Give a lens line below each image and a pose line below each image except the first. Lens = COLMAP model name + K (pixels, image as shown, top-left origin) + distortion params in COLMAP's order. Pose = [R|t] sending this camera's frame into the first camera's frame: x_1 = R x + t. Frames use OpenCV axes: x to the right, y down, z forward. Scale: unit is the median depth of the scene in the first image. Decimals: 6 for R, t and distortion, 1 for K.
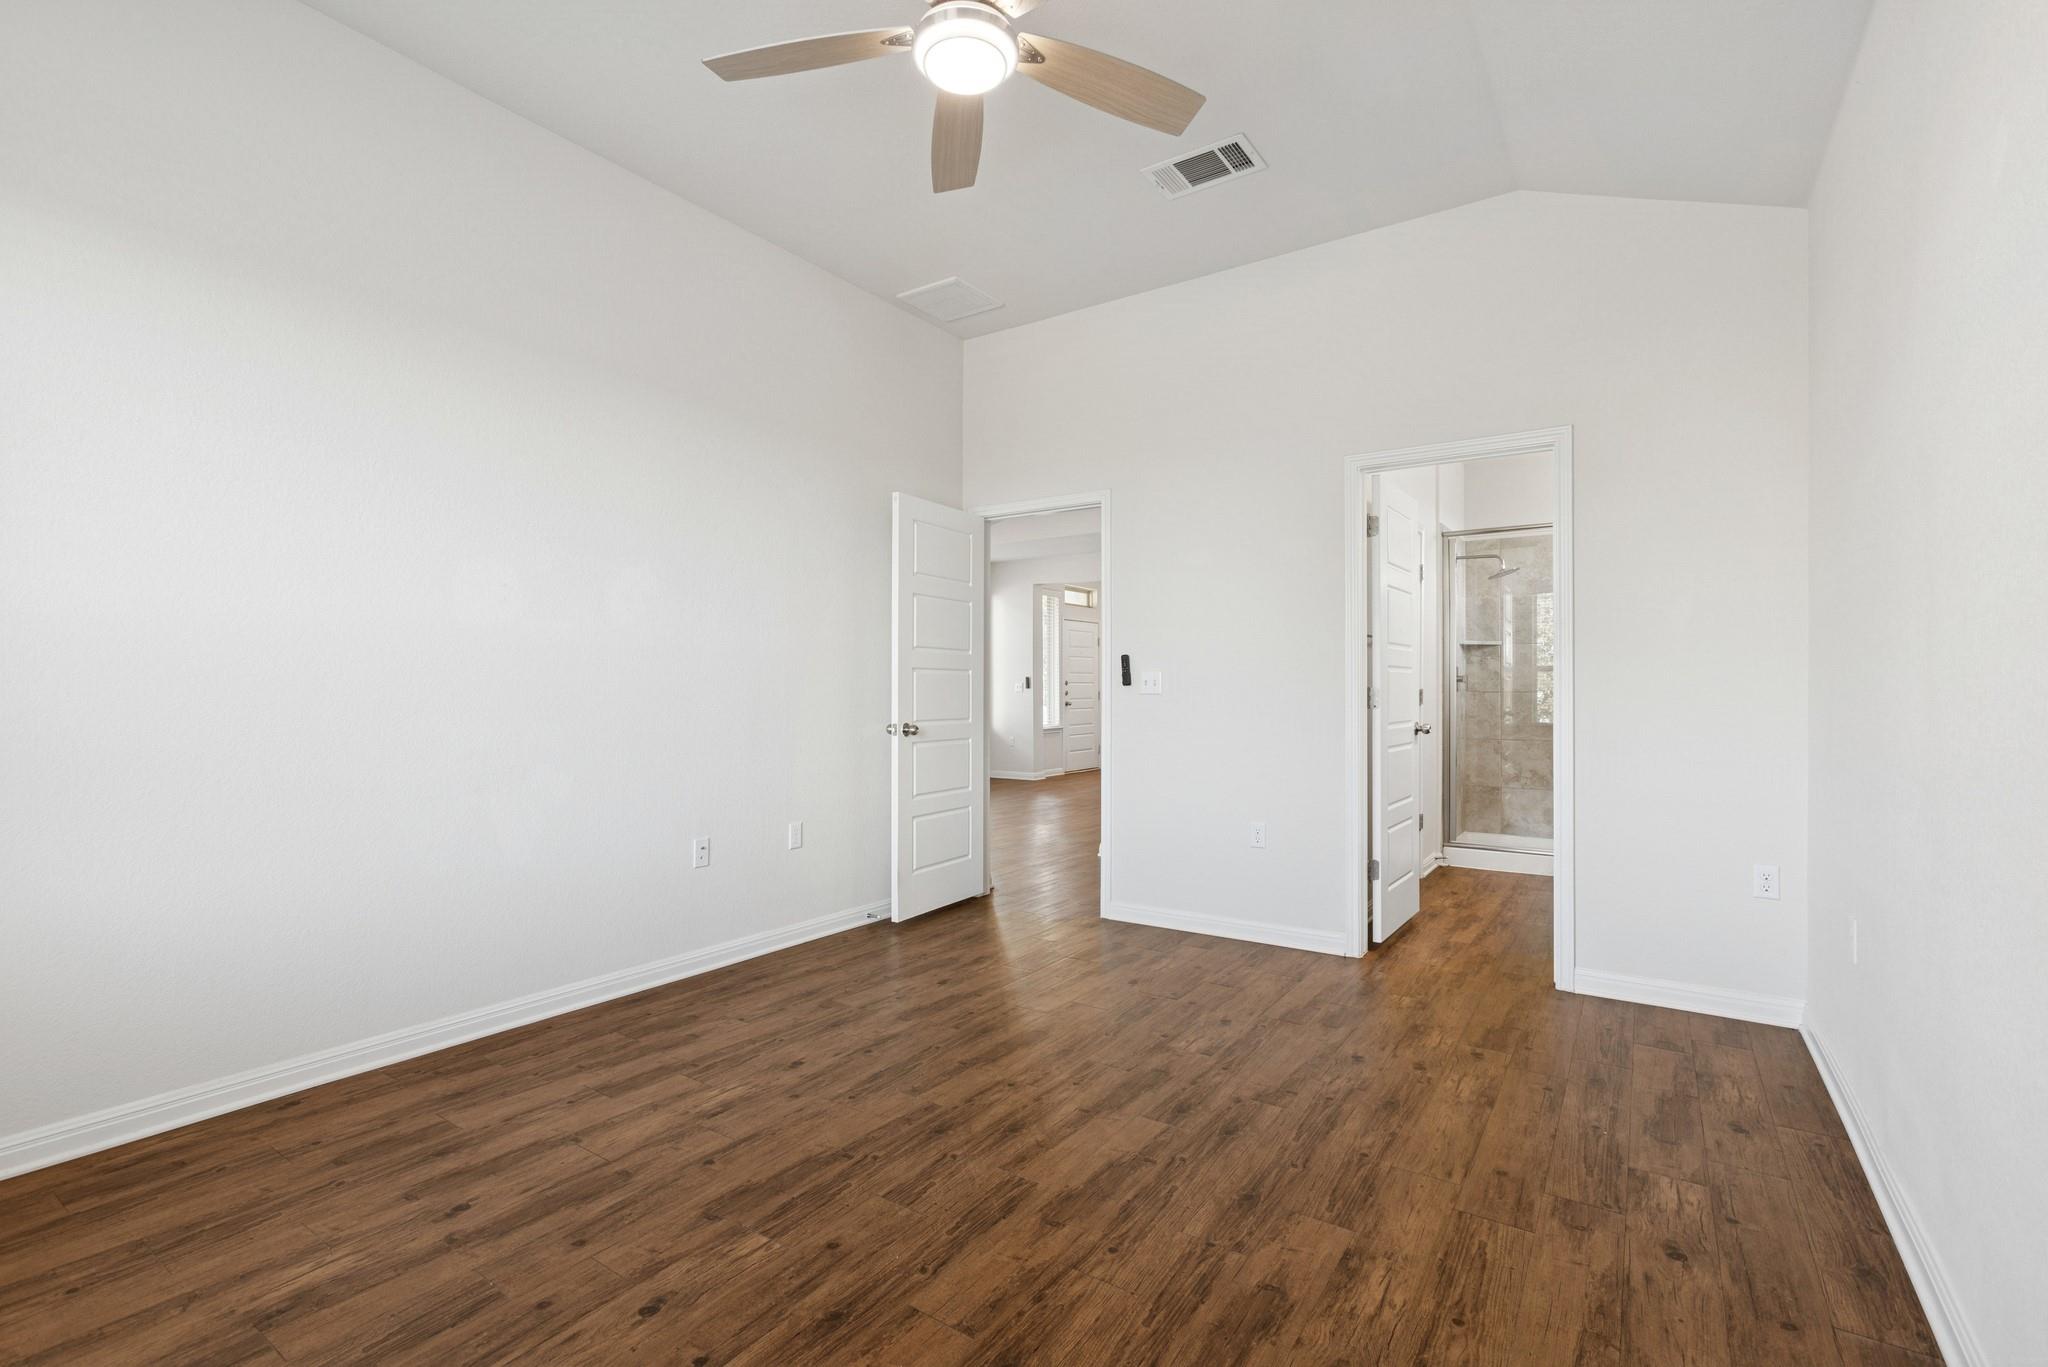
lens RADIAL K [[934.1, 0, 1020.6], [0, 934.1, 689.3], [0, 0, 1]] dist [0.007899, 0.000748]
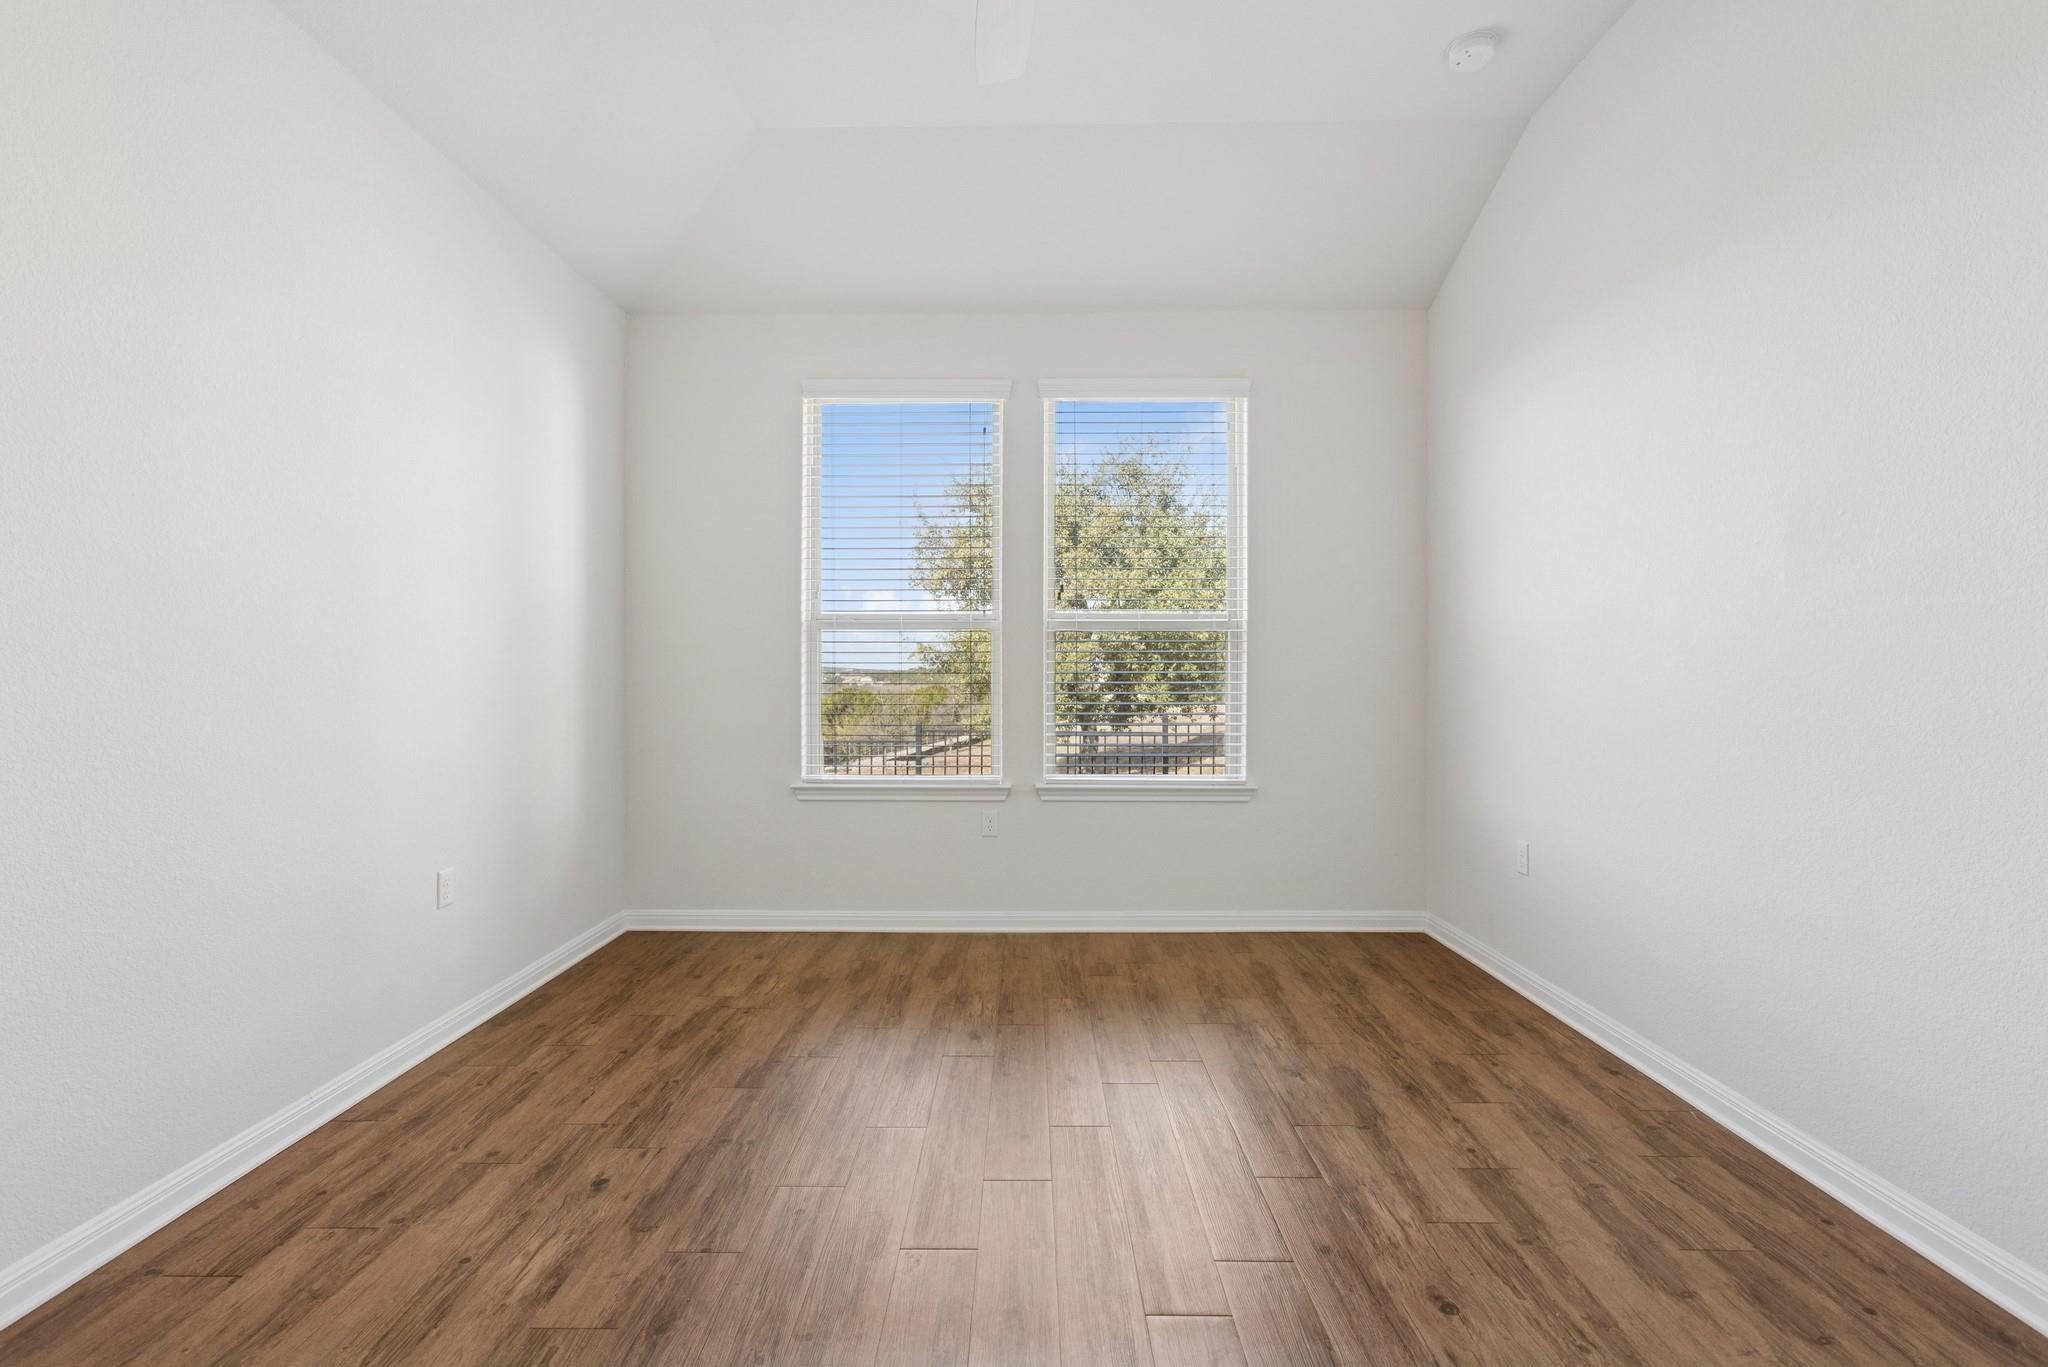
lens RADIAL K [[934.1, 0, 1023.1], [0, 934.1, 680.5], [0, 0, 1]] dist [0.007899, 0.000748]
pose [[-0.836194, 0.000928, -0.548433, 0.349518], [0.000519, 0.999999, 0.000900, 0.002500], [0.548434, 0.000468, -0.836194, 1.513344]]
